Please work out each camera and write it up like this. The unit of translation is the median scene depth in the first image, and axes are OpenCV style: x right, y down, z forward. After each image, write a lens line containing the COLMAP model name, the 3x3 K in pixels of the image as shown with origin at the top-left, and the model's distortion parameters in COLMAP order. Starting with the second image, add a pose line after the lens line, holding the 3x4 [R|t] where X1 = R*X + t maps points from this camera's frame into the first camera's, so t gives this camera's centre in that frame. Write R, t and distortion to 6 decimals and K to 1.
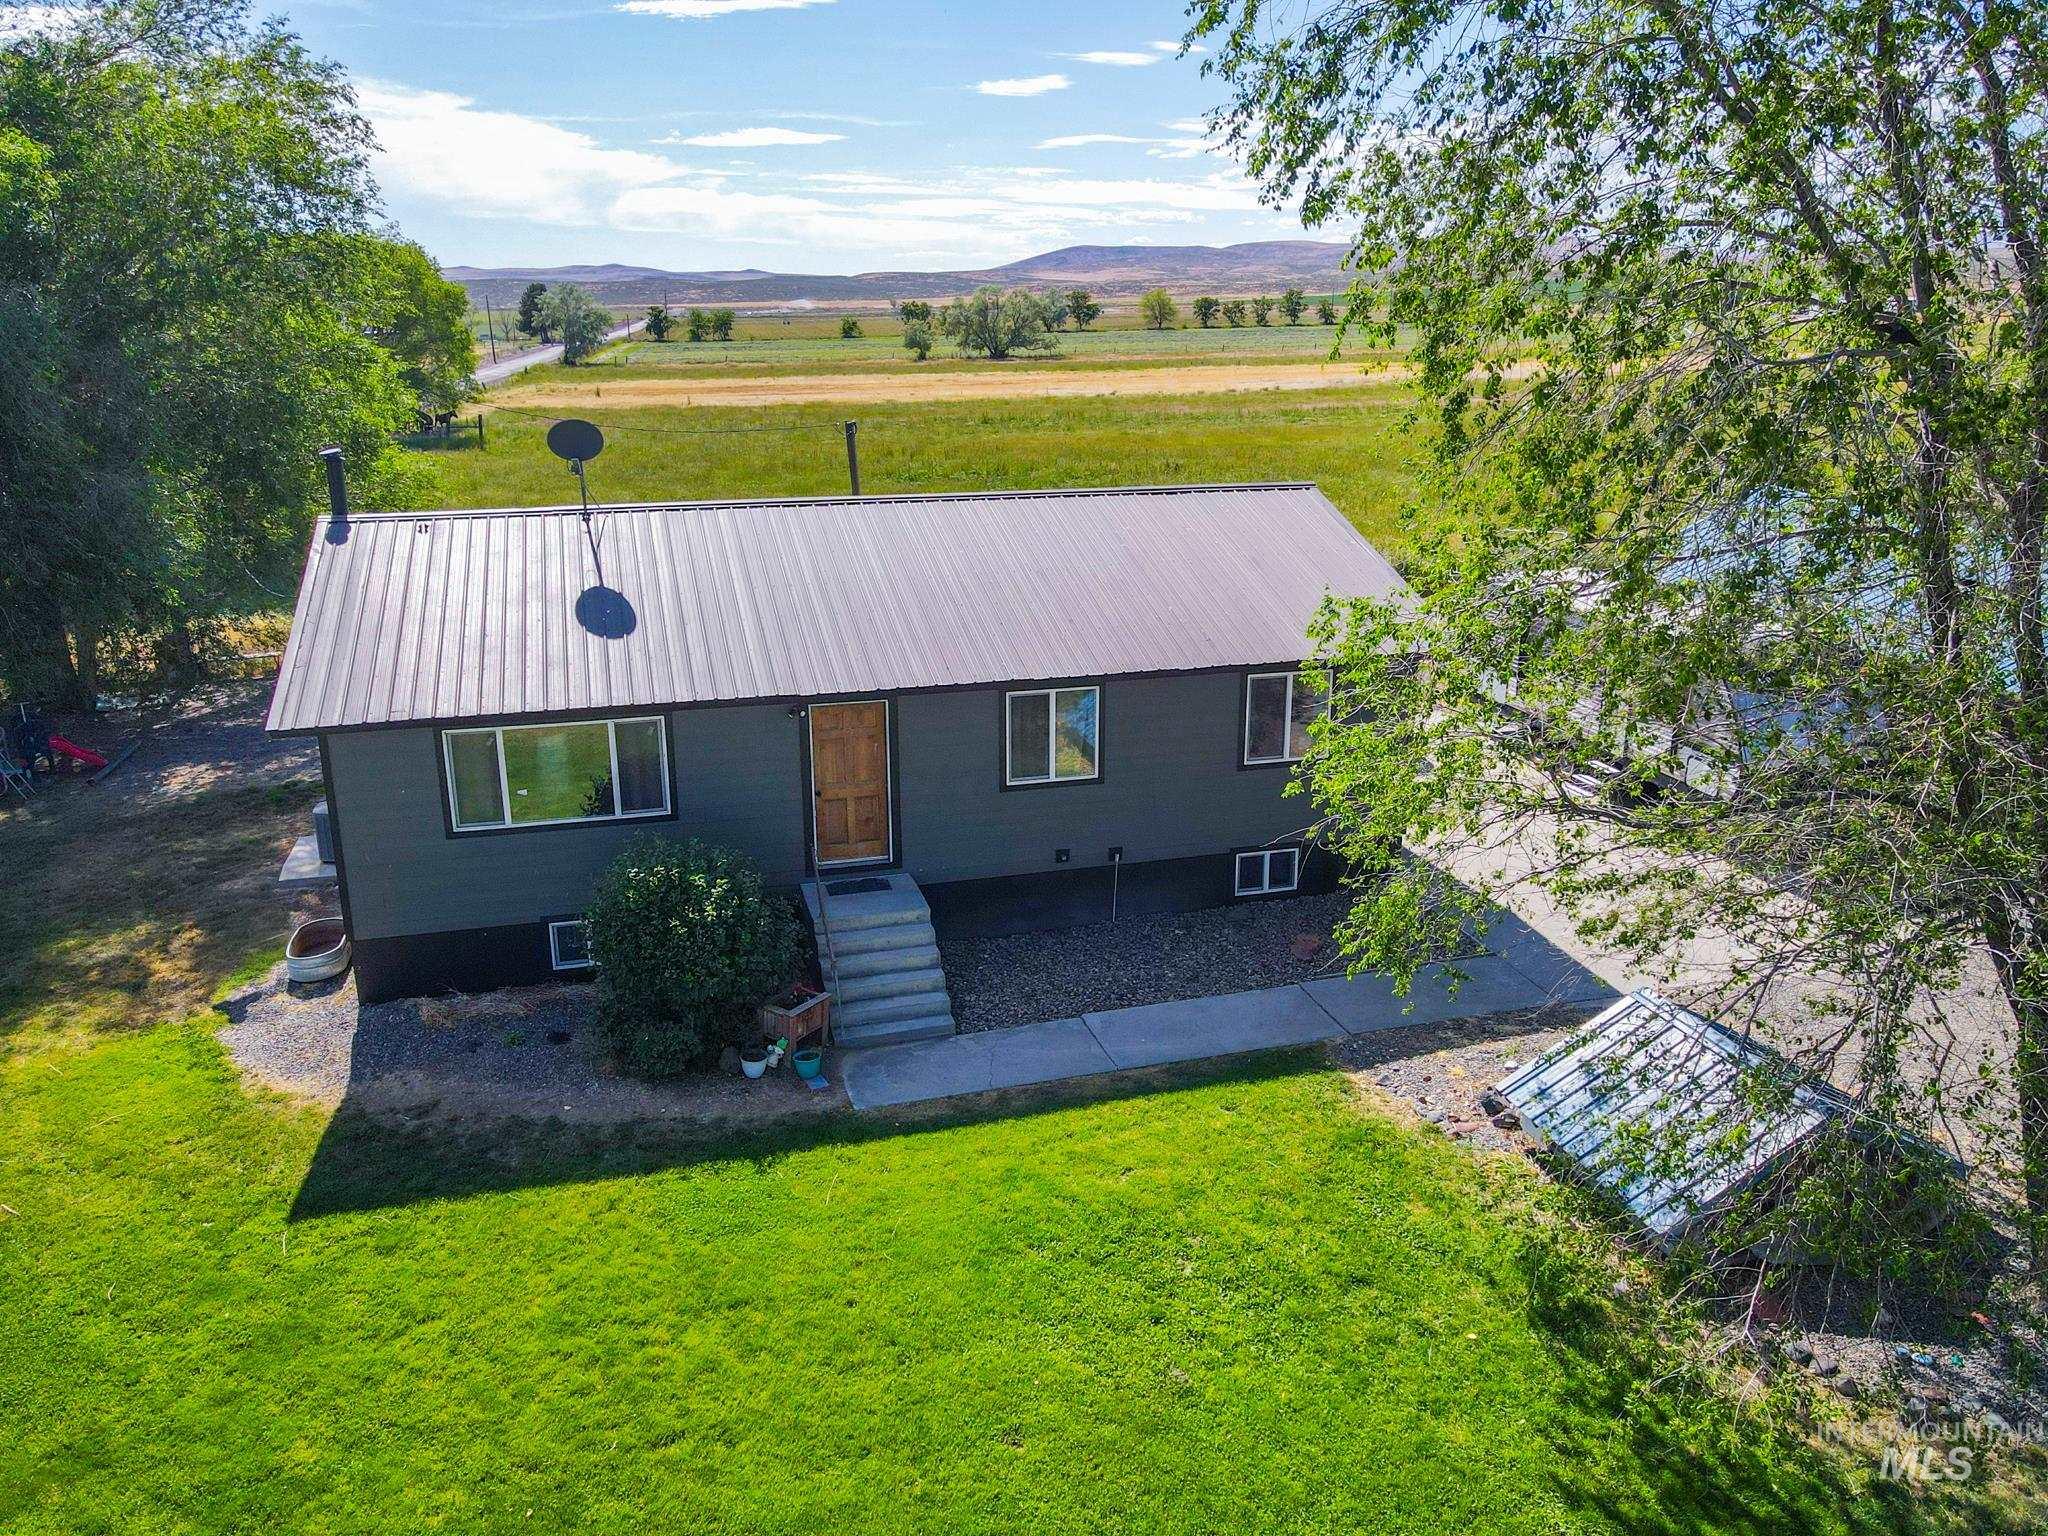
lens RADIAL K [[1497.1, 0, 1024.0], [0, 1497.1, 768.0], [0, 0, 1]] dist [-0.048187, 0.096945]
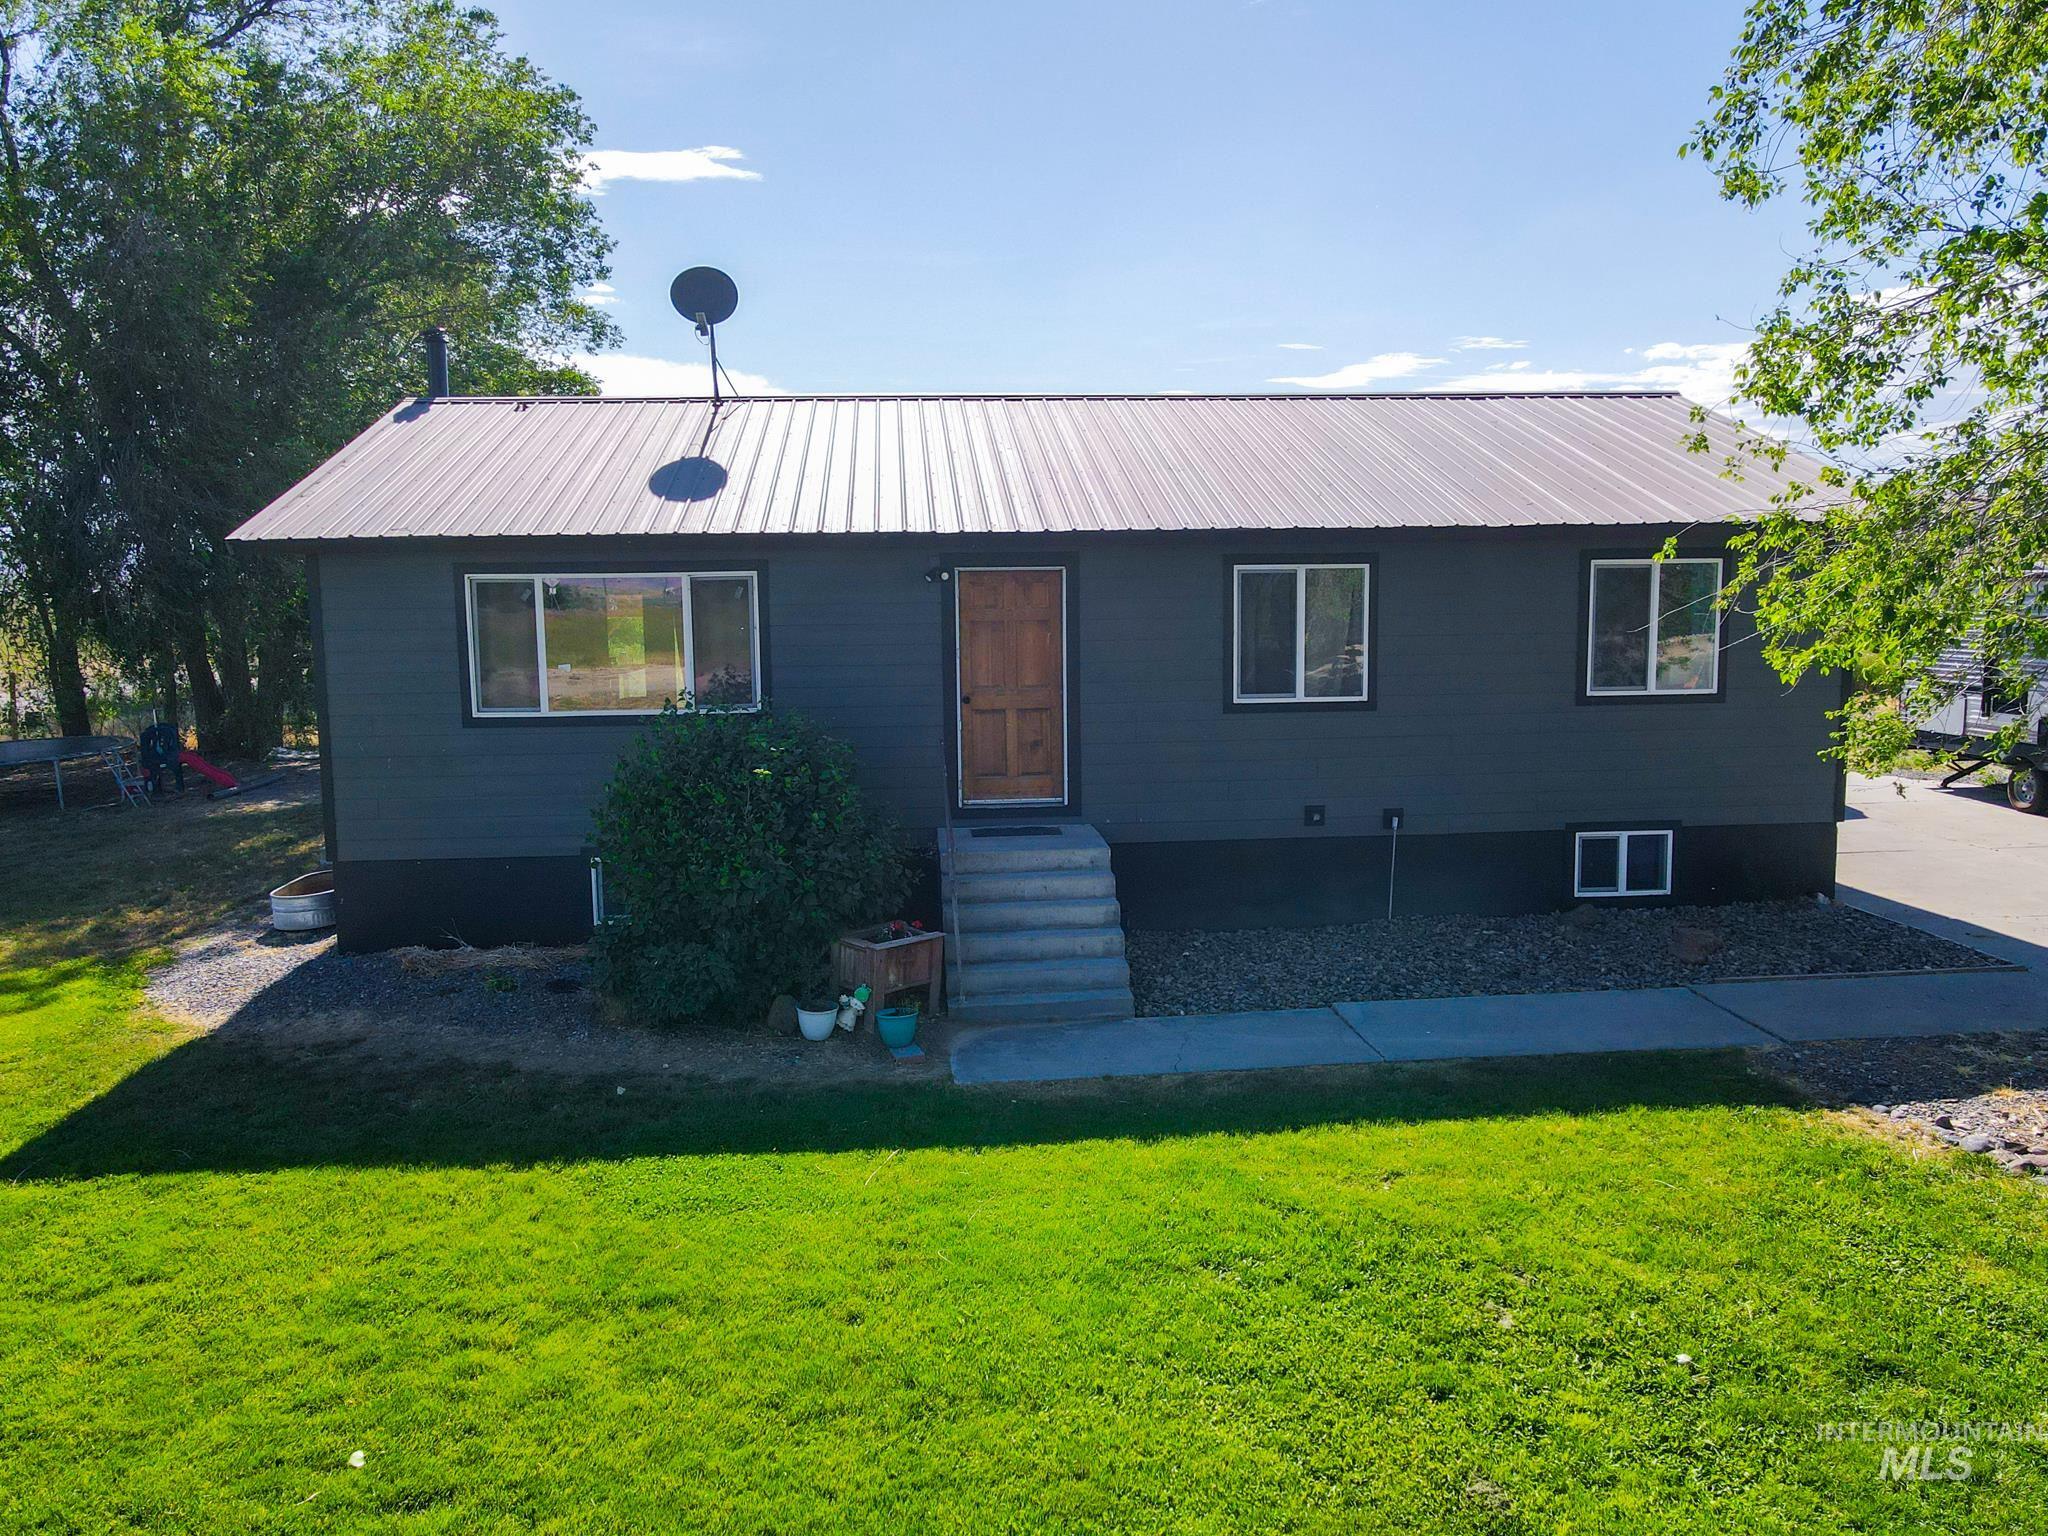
lens RADIAL K [[1517.7, 0, 1024.0], [0, 1517.7, 787.9], [0, 0, 1]] dist [0.002115, 0.011271]
pose [[0.980654, 0.014072, -0.195241, 0.039629], [-0.045766, 0.986251, -0.158789, 0.208838], [0.190322, 0.164653, 0.967816, 0.368008]]
